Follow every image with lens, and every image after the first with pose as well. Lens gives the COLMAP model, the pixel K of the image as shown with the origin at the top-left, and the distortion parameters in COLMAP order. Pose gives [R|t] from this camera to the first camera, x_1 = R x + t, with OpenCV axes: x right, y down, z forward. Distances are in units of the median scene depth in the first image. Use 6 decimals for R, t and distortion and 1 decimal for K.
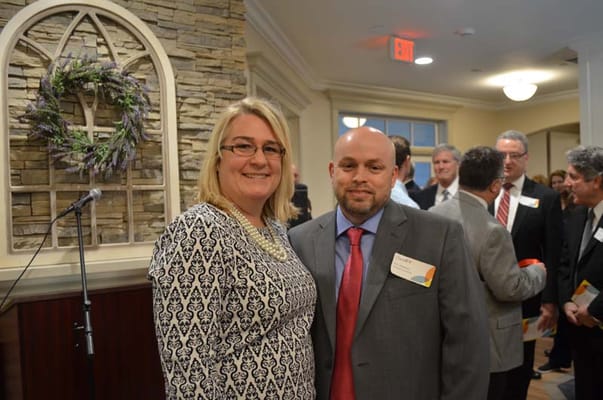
lens RADIAL K [[538.3, 0, 300.7], [0, 538.3, 201.7], [0, 0, 1]] dist [-0.069297, 0.013553]
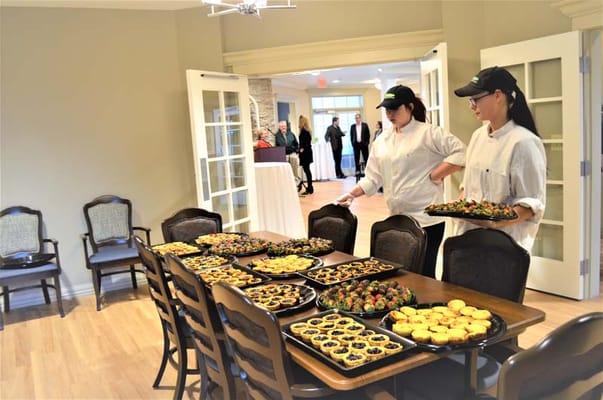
lens RADIAL K [[538.3, 0, 302.0], [0, 538.3, 200.5], [0, 0, 1]] dist [-0.069297, 0.013553]
pose [[0.995667, -0.025436, -0.089443, 0.586232], [0.036408, 0.991706, 0.123265, 0.020620], [0.085565, -0.125988, 0.988335, -3.984288]]
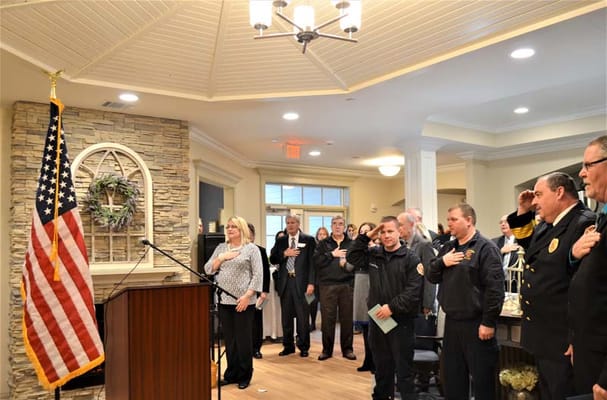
lens RADIAL K [[542.5, 0, 304.1], [0, 542.5, 206.7], [0, 0, 1]] dist [-0.081506, -0.004039]
pose [[0.998718, 0.016451, 0.047866, 0.255801], [-0.012944, 0.997272, -0.072676, 0.007955], [-0.048931, 0.071963, 0.996206, -1.109869]]
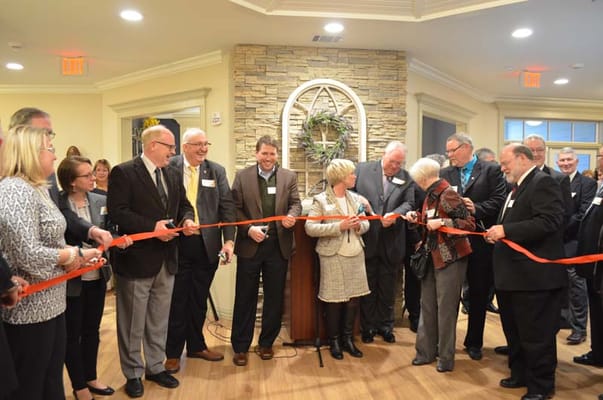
lens RADIAL K [[471.3, 0, 301.7], [0, 471.3, 203.4], [0, 0, 1]] dist [-0.076035, -0.006370]
pose [[0.891161, 0.056482, -0.450157, 0.369929], [-0.033831, 0.997731, 0.058213, -0.001670], [0.452423, -0.036648, 0.891050, -0.698227]]
